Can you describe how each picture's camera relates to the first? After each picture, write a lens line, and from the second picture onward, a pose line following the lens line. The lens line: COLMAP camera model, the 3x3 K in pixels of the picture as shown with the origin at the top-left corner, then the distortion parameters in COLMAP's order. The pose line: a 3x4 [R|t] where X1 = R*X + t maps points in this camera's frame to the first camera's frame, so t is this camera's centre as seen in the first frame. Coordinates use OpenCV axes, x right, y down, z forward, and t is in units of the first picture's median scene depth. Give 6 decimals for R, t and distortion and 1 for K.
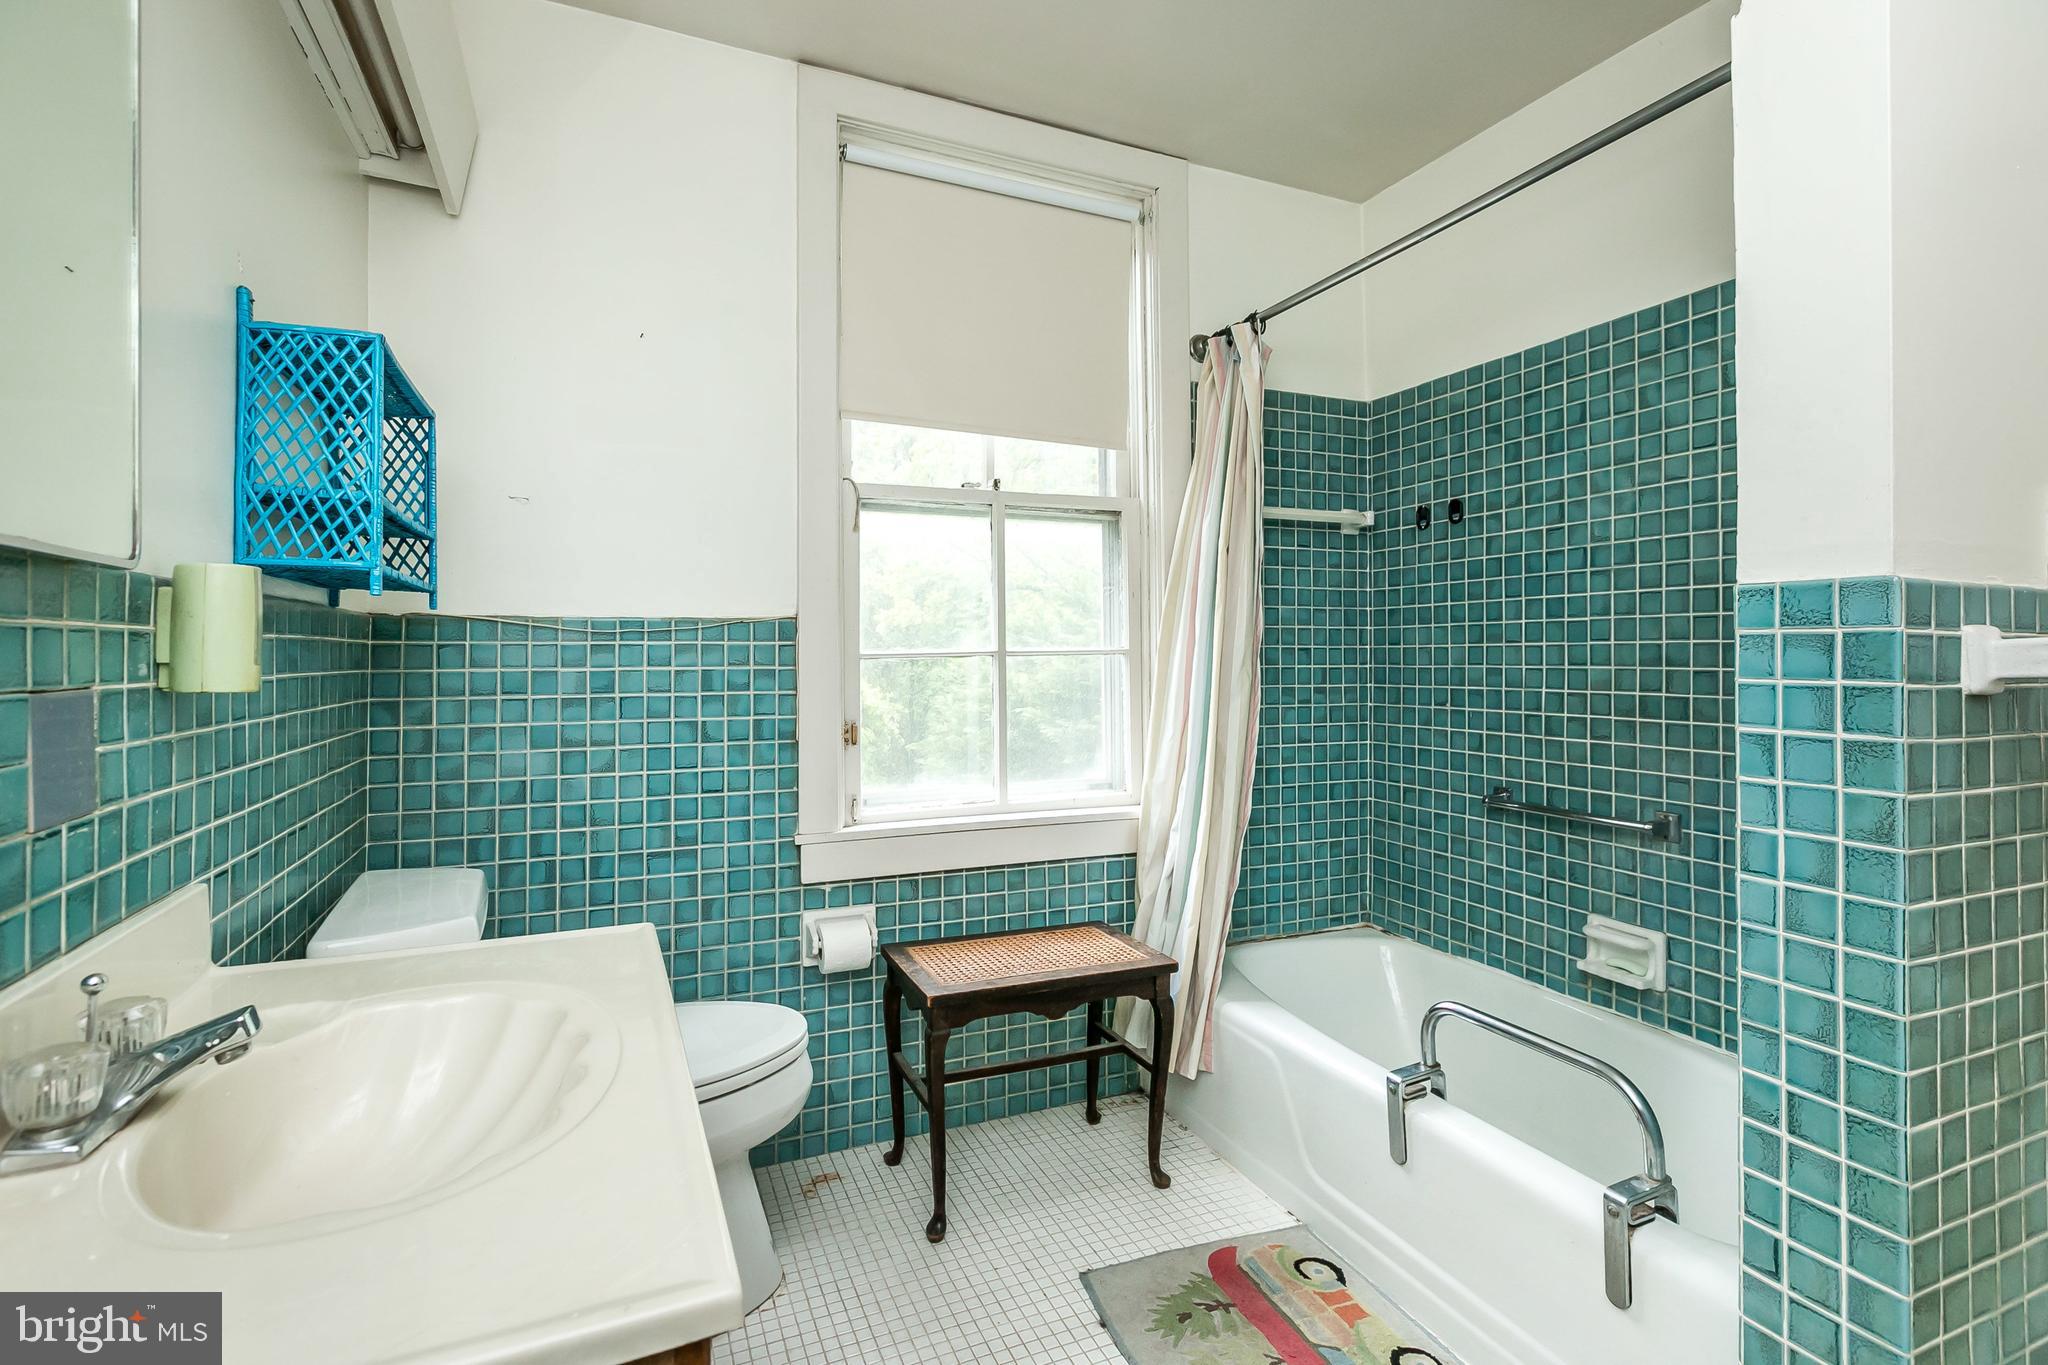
lens RADIAL K [[952.3, 0, 1021.6], [0, 952.3, 638.9], [0, 0, 1]] dist [-0.003494, 0.000018]
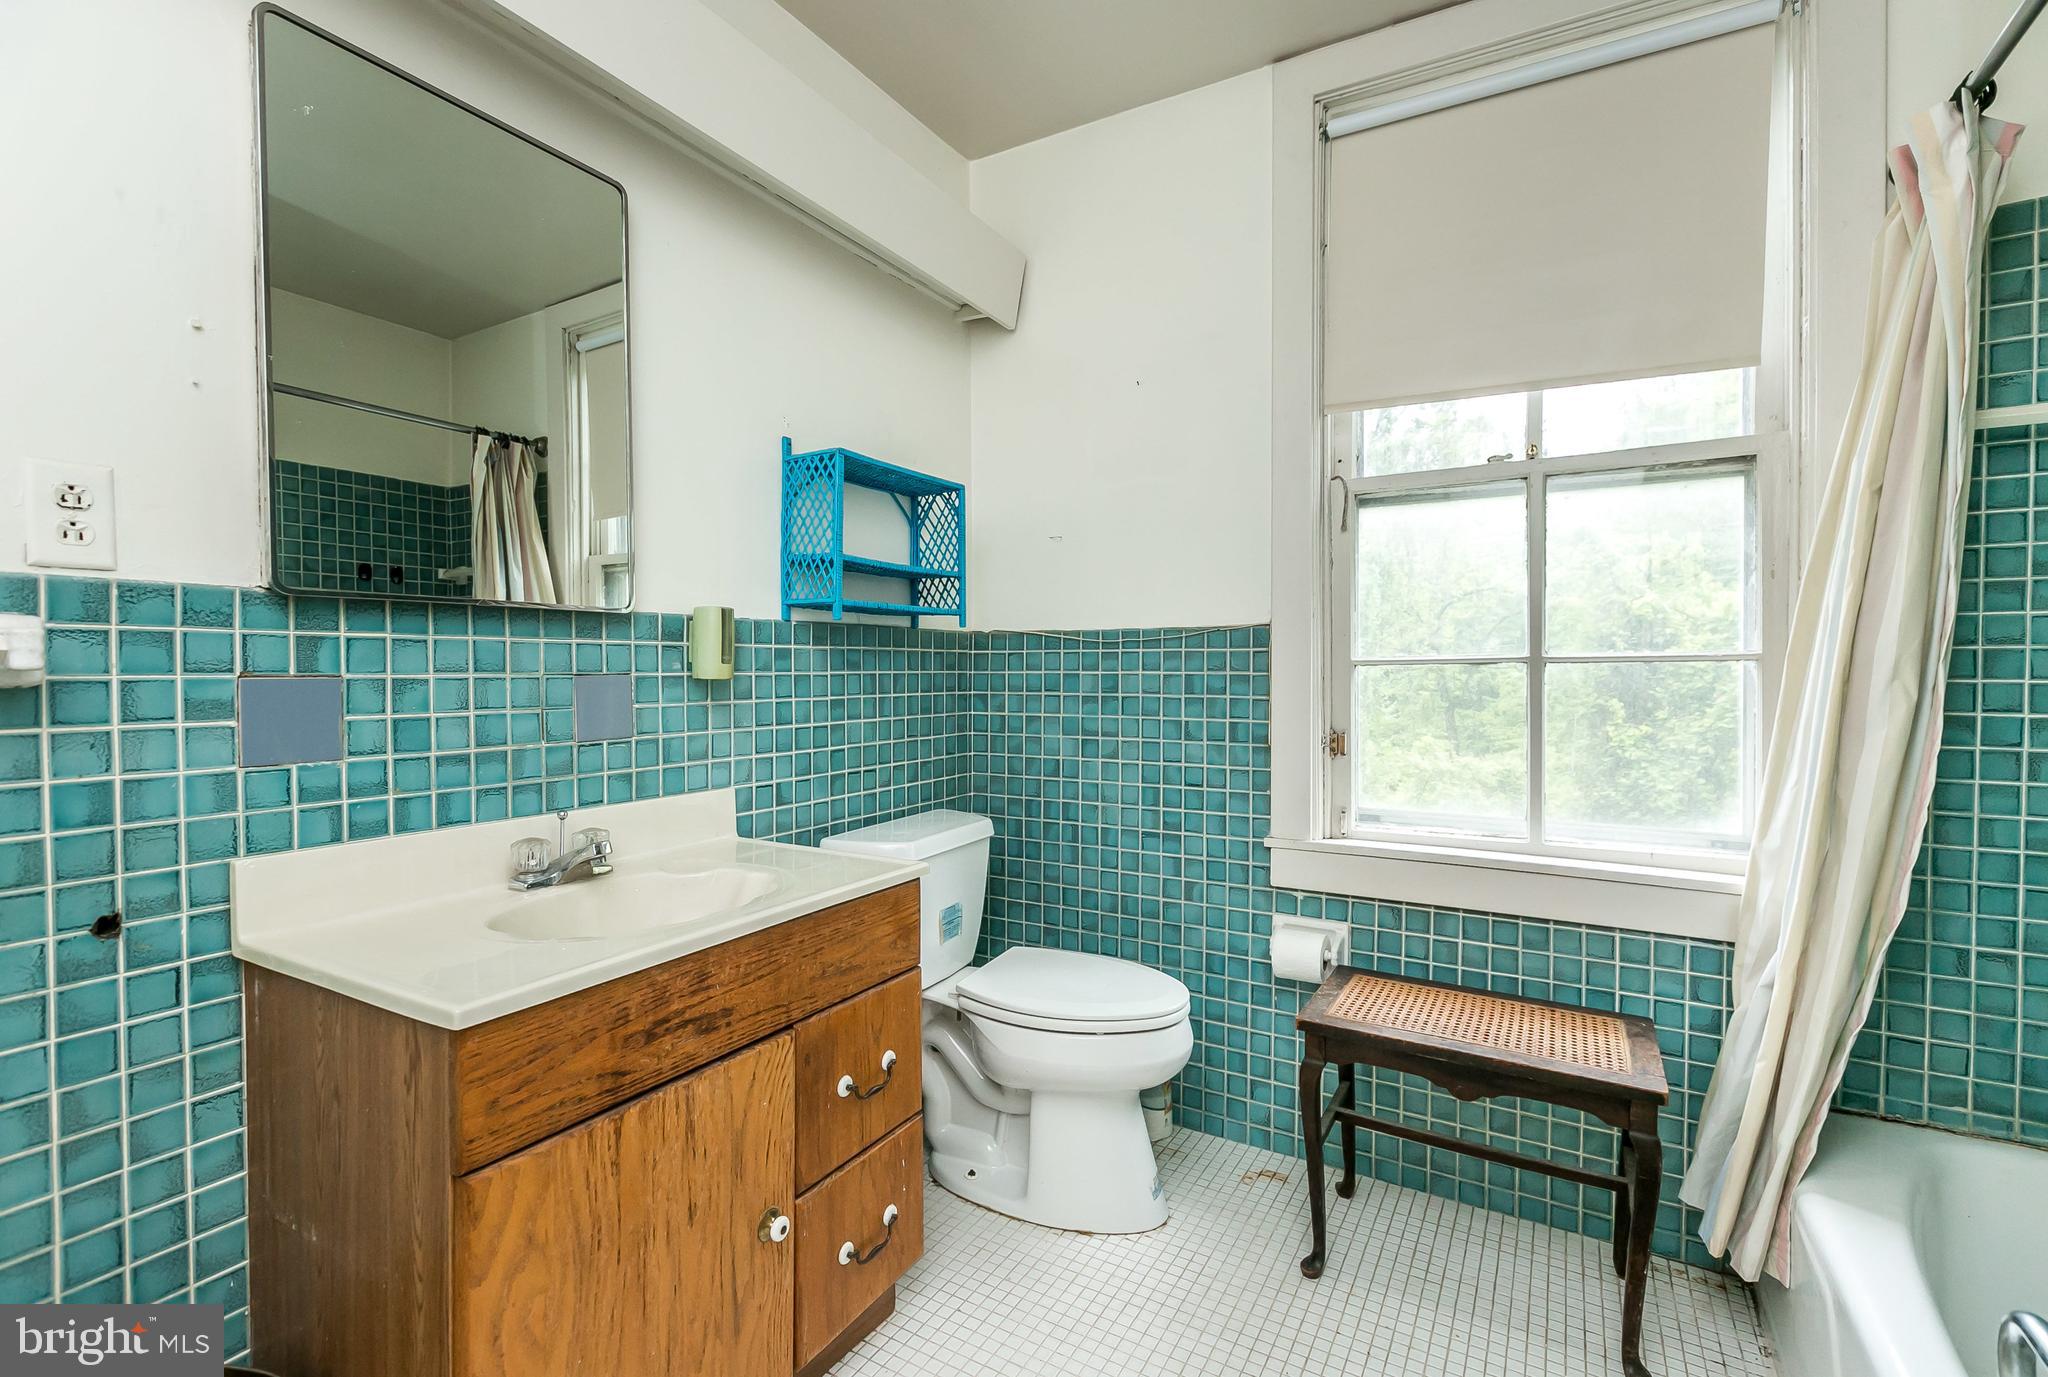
lens RADIAL K [[940.8, 0, 1027.1], [0, 940.8, 679.7], [0, 0, 1]] dist [0.002409, -0.000096]
pose [[0.598761, 0.015378, -0.800780, 0.418507], [0.010338, 0.999584, 0.026926, 0.007137], [0.800861, -0.024401, 0.598353, 0.194444]]
